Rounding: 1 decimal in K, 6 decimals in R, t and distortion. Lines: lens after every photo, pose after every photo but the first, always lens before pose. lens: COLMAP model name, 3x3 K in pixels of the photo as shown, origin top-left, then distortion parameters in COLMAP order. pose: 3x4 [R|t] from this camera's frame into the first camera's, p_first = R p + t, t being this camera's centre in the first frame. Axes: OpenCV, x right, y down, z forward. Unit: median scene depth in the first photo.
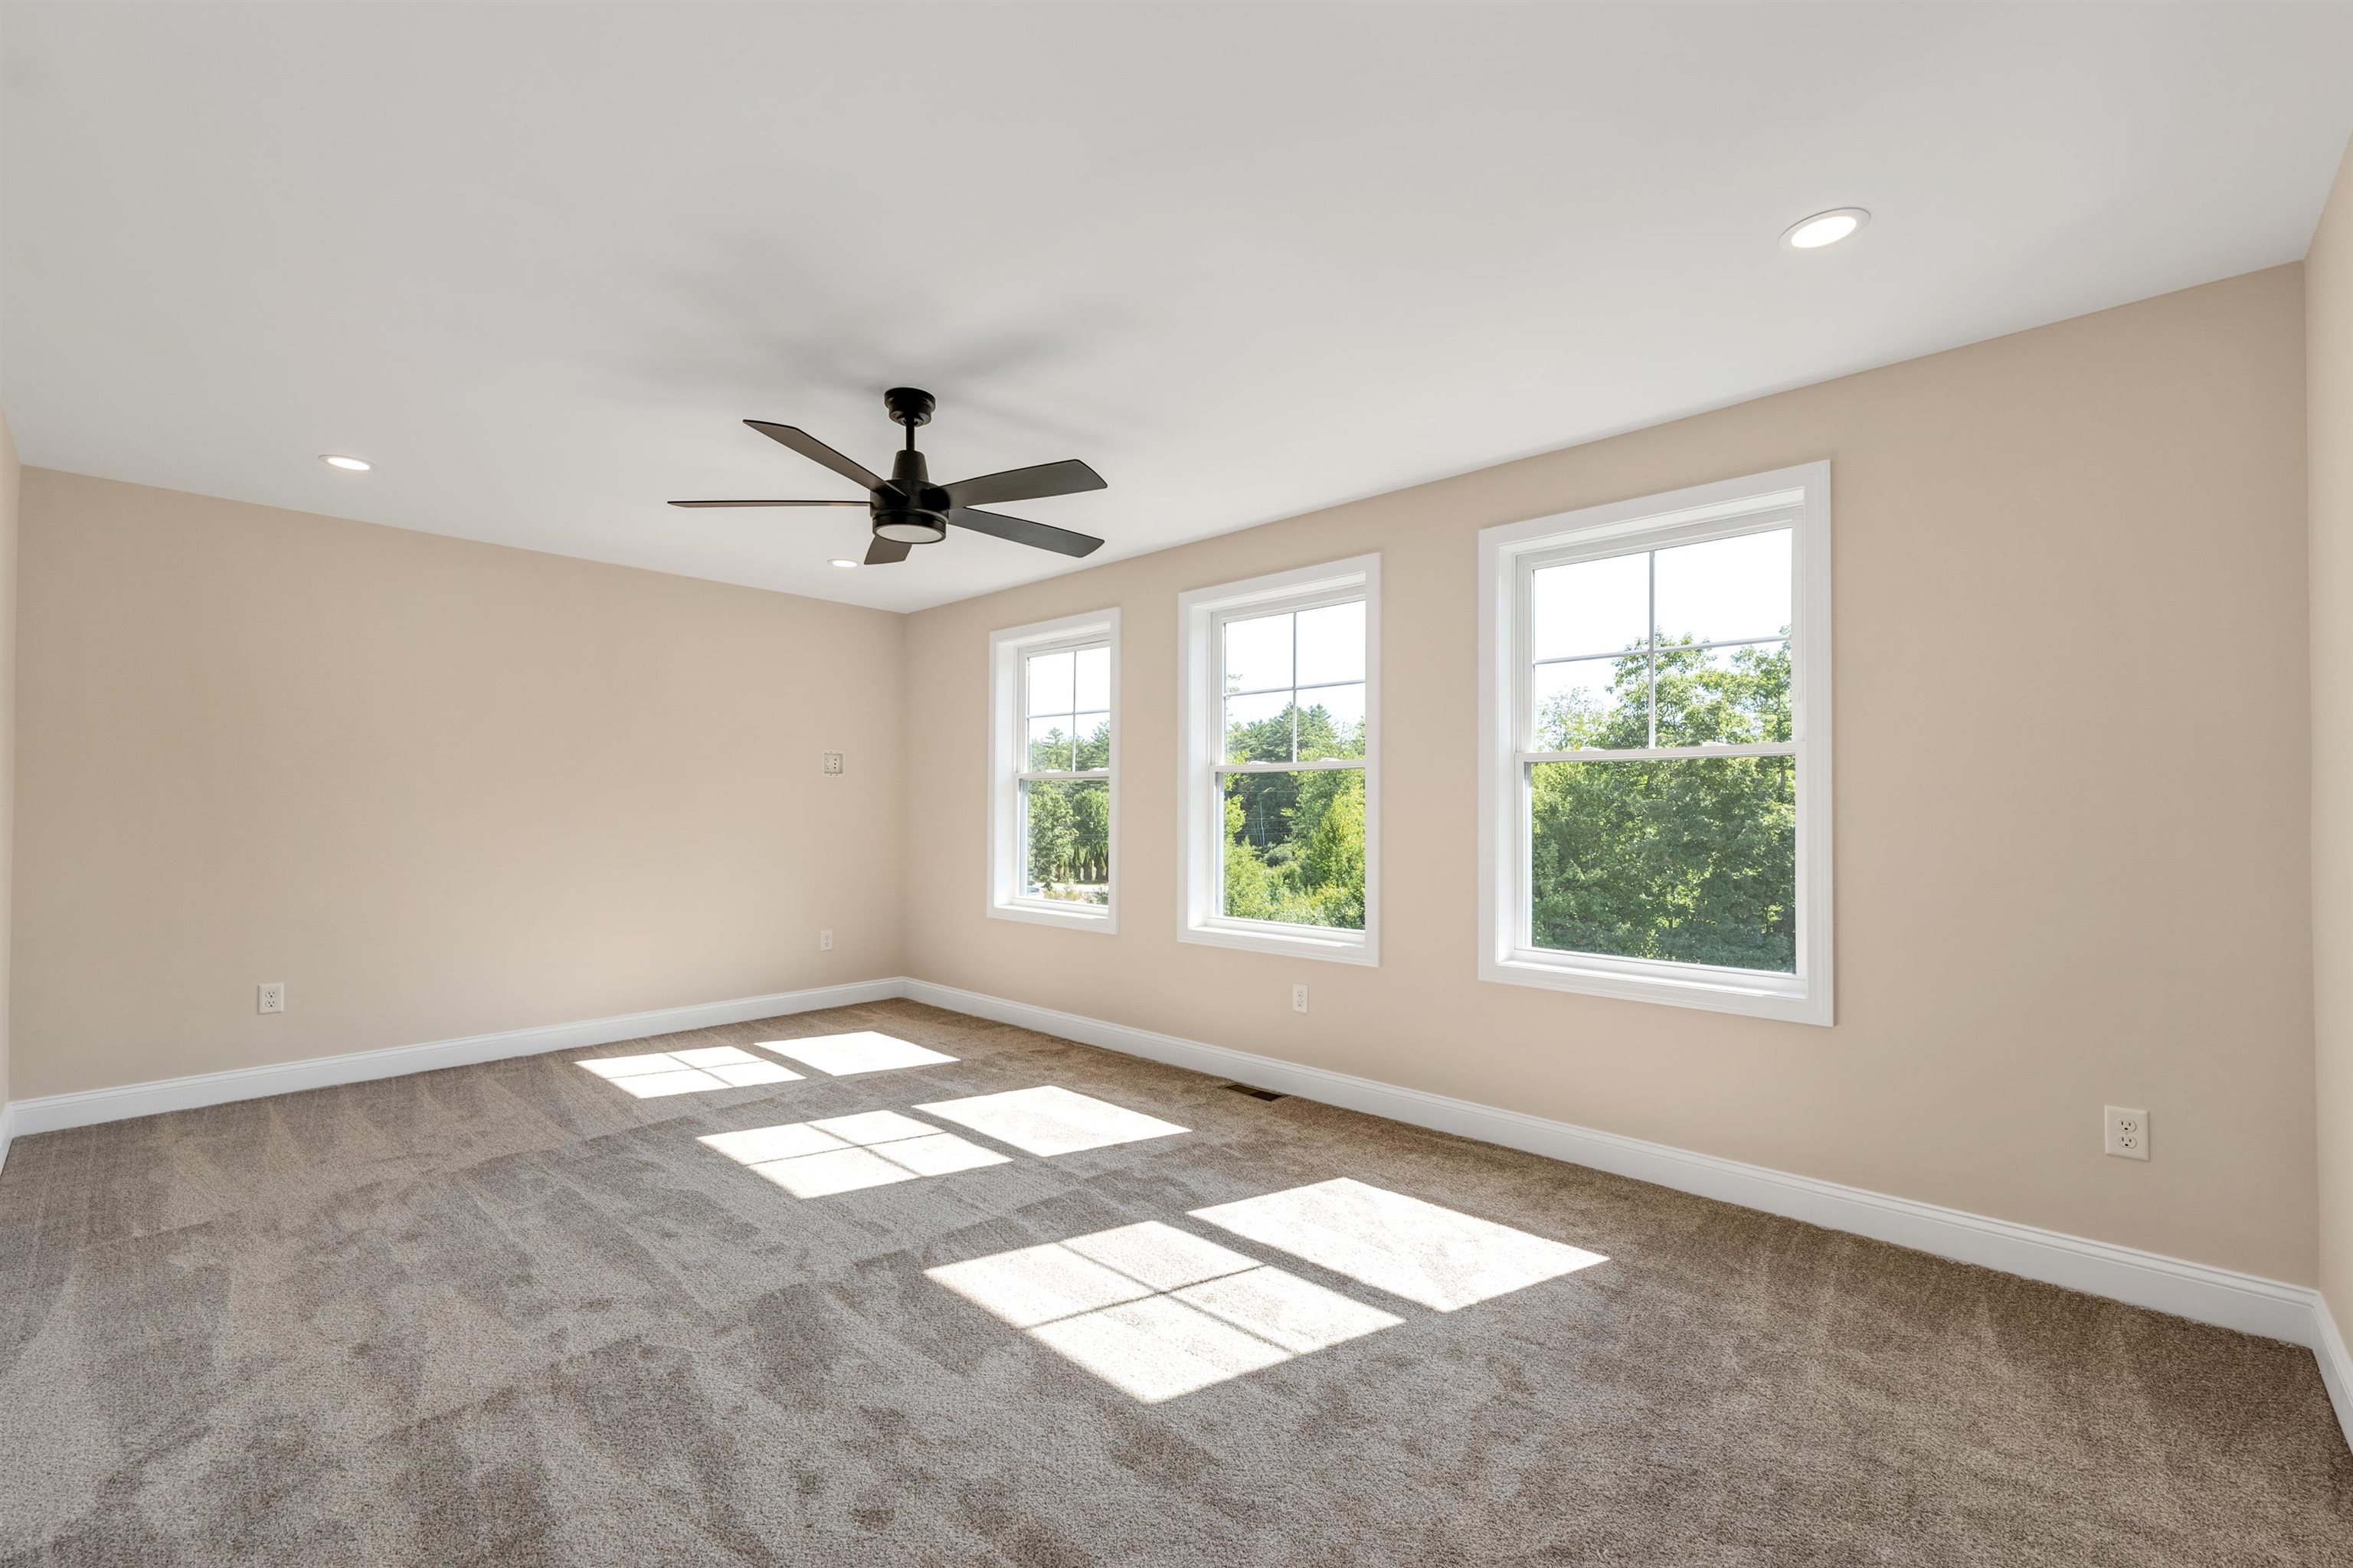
lens RADIAL K [[998.1, 0, 1130.7], [0, 998.1, 782.5], [0, 0, 1]] dist [0.000239, -0.000225]
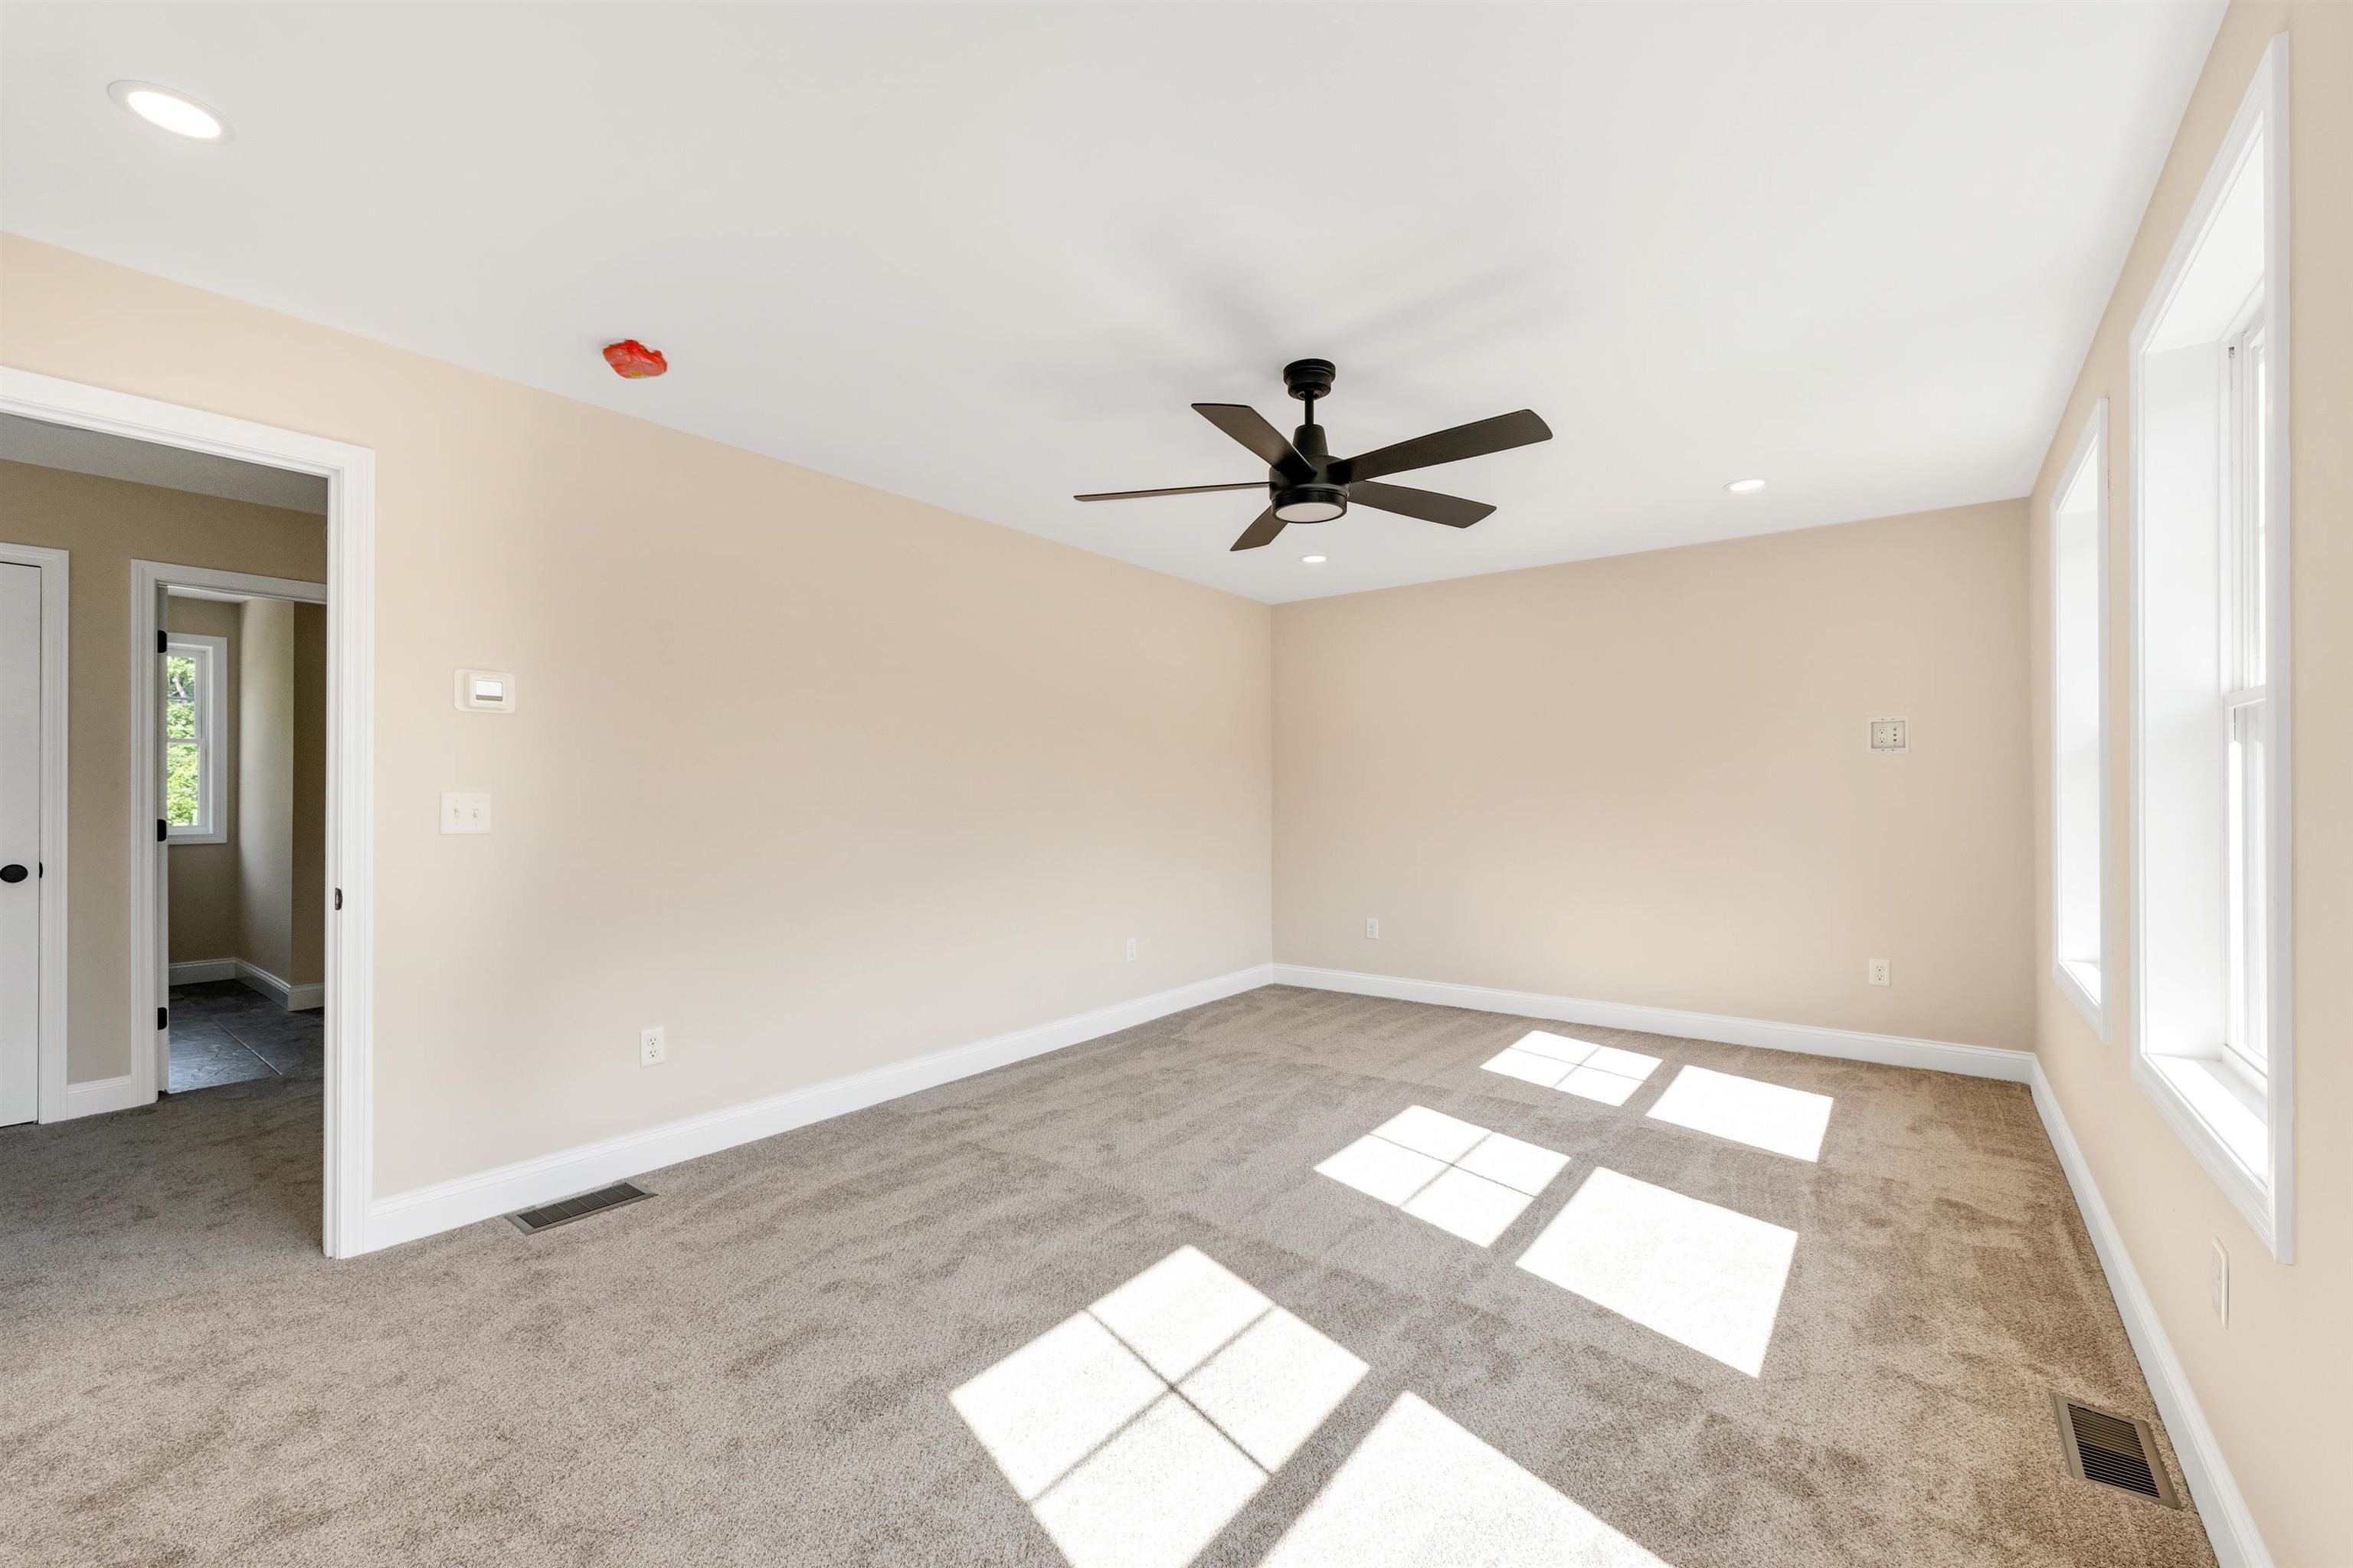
lens RADIAL K [[955.5, 0, 1176.5], [0, 955.5, 784.0], [0, 0, 1]] dist [0.001106, 0.000087]
pose [[0.125227, -0.015724, -0.992003, 0.534861], [0.027486, 0.999546, -0.012374, 0.015357], [0.991747, -0.025716, 0.125602, 0.599352]]
